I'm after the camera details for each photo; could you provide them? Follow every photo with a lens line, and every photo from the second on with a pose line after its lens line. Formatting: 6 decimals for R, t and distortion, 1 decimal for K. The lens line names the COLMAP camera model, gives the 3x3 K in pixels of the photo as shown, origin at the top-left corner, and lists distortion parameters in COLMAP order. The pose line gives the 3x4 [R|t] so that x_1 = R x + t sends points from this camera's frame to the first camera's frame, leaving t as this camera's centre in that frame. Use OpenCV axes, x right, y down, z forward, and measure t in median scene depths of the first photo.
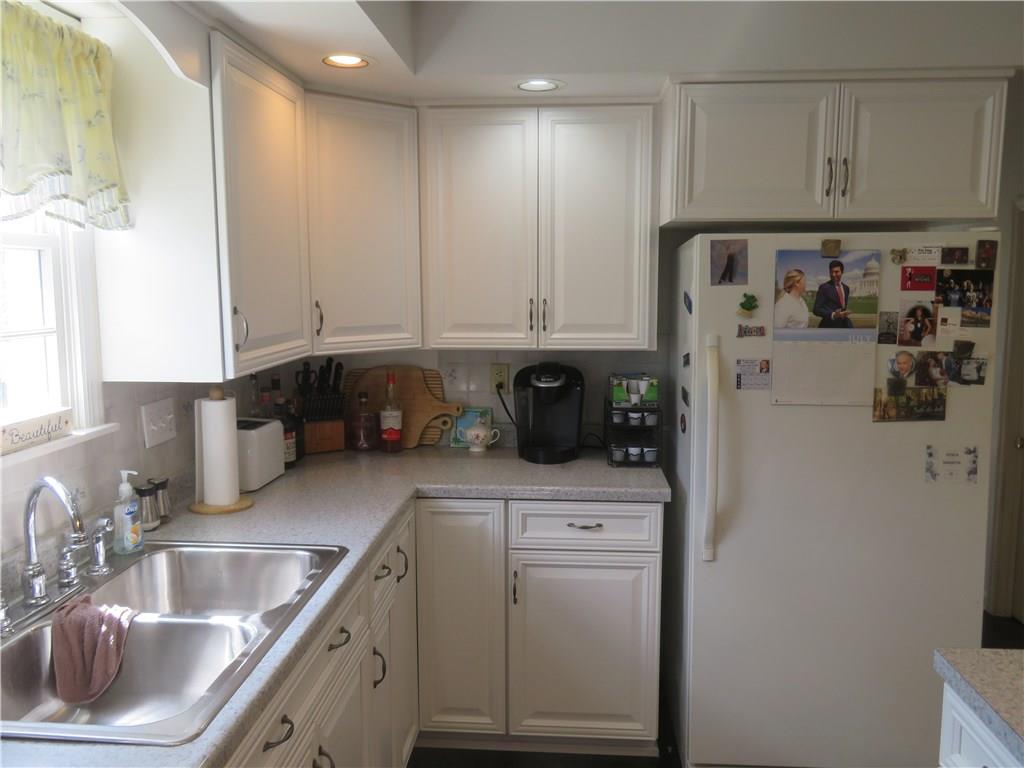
lens RADIAL K [[835.3, 0, 511.1], [0, 835.3, 384.8], [0, 0, 1]] dist [-0.005204, -0.001795]
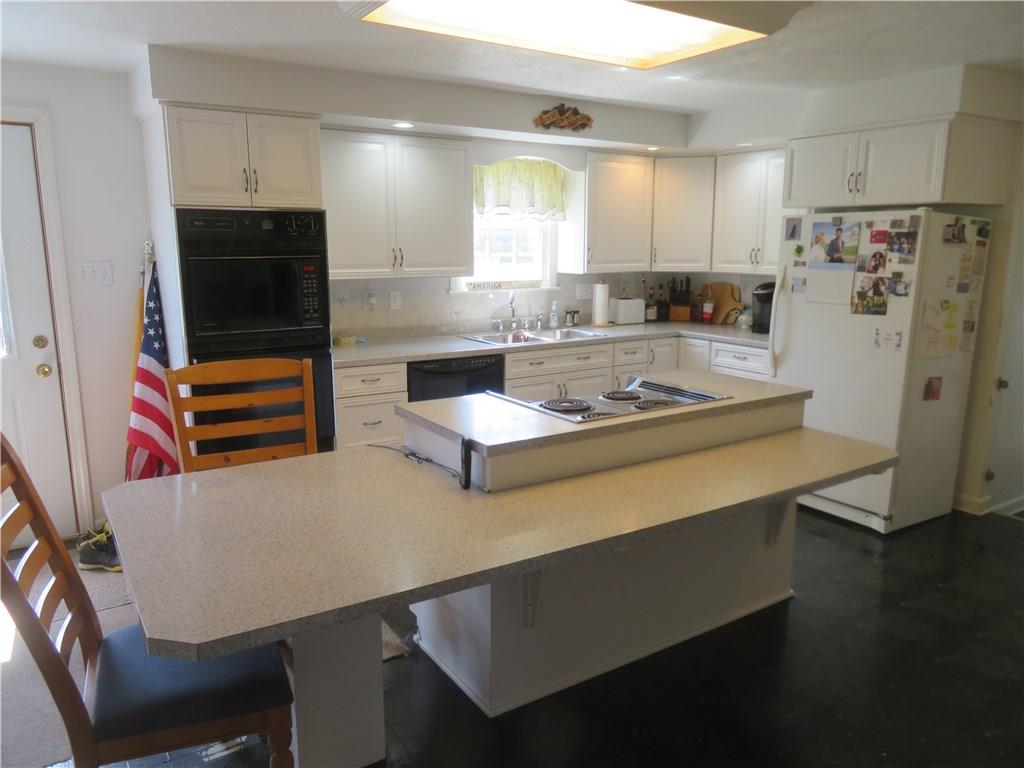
lens RADIAL K [[738.9, 0, 511.1], [0, 738.9, 386.8], [0, 0, 1]] dist [-0.001815, -0.003037]
pose [[0.607703, 0.154715, -0.778948, 1.312683], [-0.102112, 0.987921, 0.116558, 0.093177], [0.787572, 0.008708, 0.616161, -0.646644]]
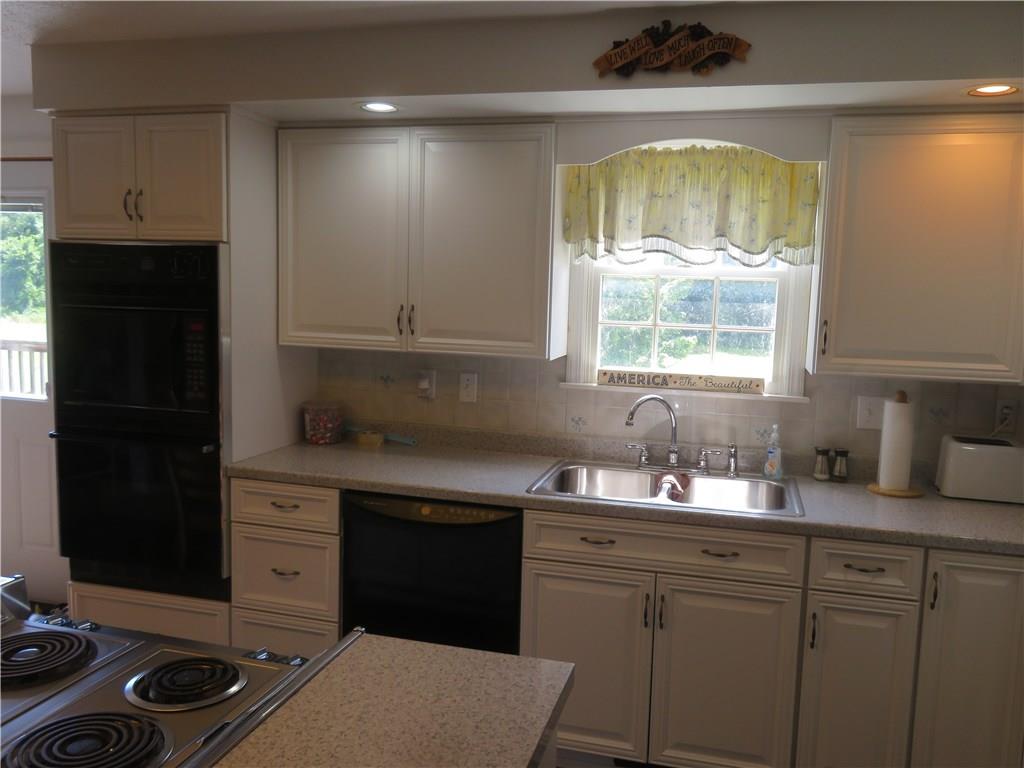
lens RADIAL K [[835.3, 0, 508.4], [0, 835.3, 387.3], [0, 0, 1]] dist [-0.005204, -0.001795]
pose [[-0.188737, 0.109627, -0.975889, 0.907843], [-0.154802, 0.978004, 0.139803, -0.082724], [0.969750, 0.177455, -0.167615, 0.636880]]
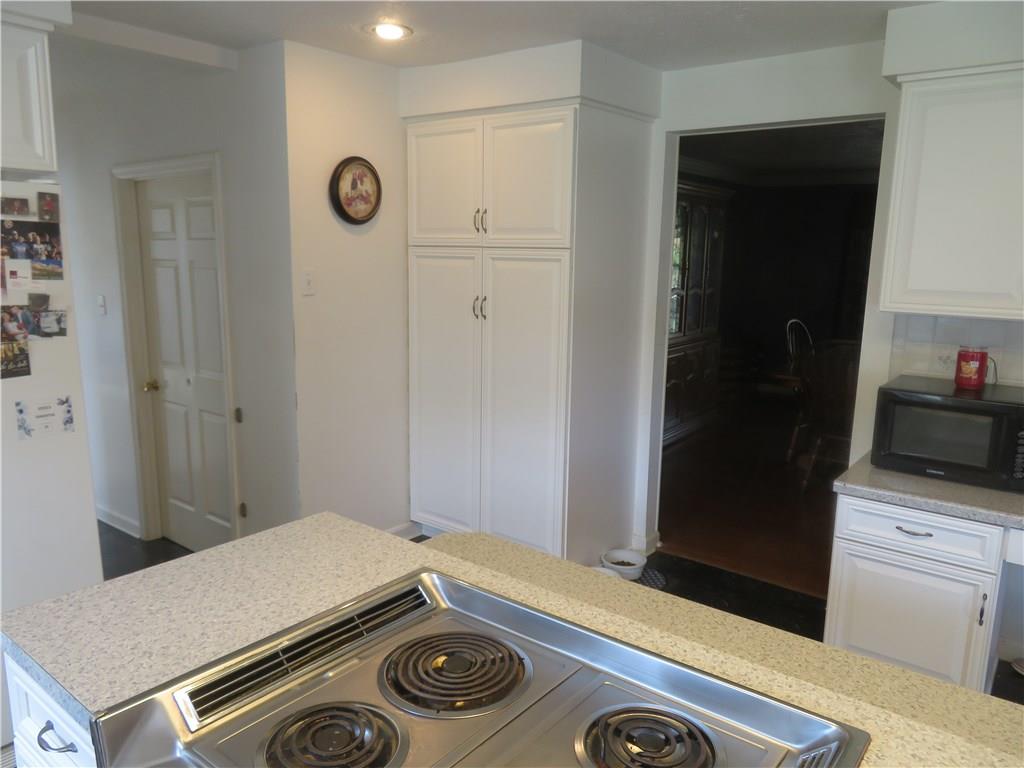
lens RADIAL K [[738.9, 0, 513.4], [0, 738.9, 386.9], [0, 0, 1]] dist [-0.001815, -0.003037]
pose [[0.560083, -0.135535, 0.817274, 0.123338], [0.087435, 0.990687, 0.104374, 0.015509], [-0.823809, 0.013001, 0.566718, 0.030801]]
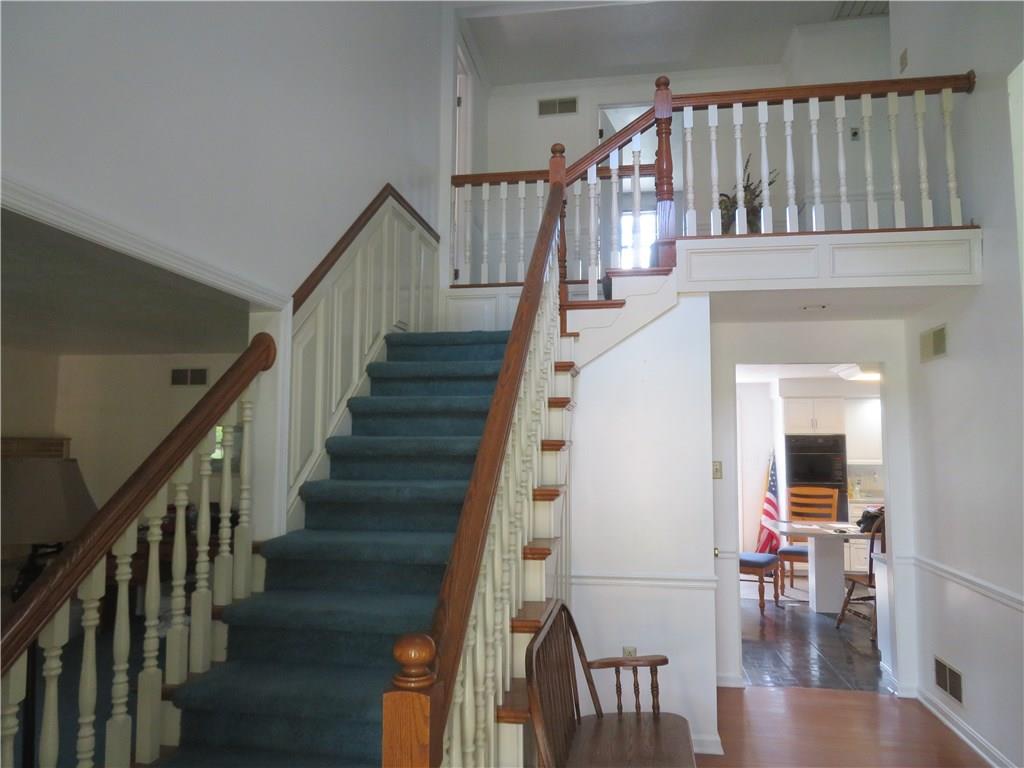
lens RADIAL K [[738.9, 0, 513.6], [0, 738.9, 388.7], [0, 0, 1]] dist [-0.001815, -0.003037]
pose [[-0.099277, -0.087425, -0.991212, 3.671074], [-0.130581, 0.988663, -0.074122, 0.214057], [0.986455, 0.122075, -0.109567, -1.266740]]
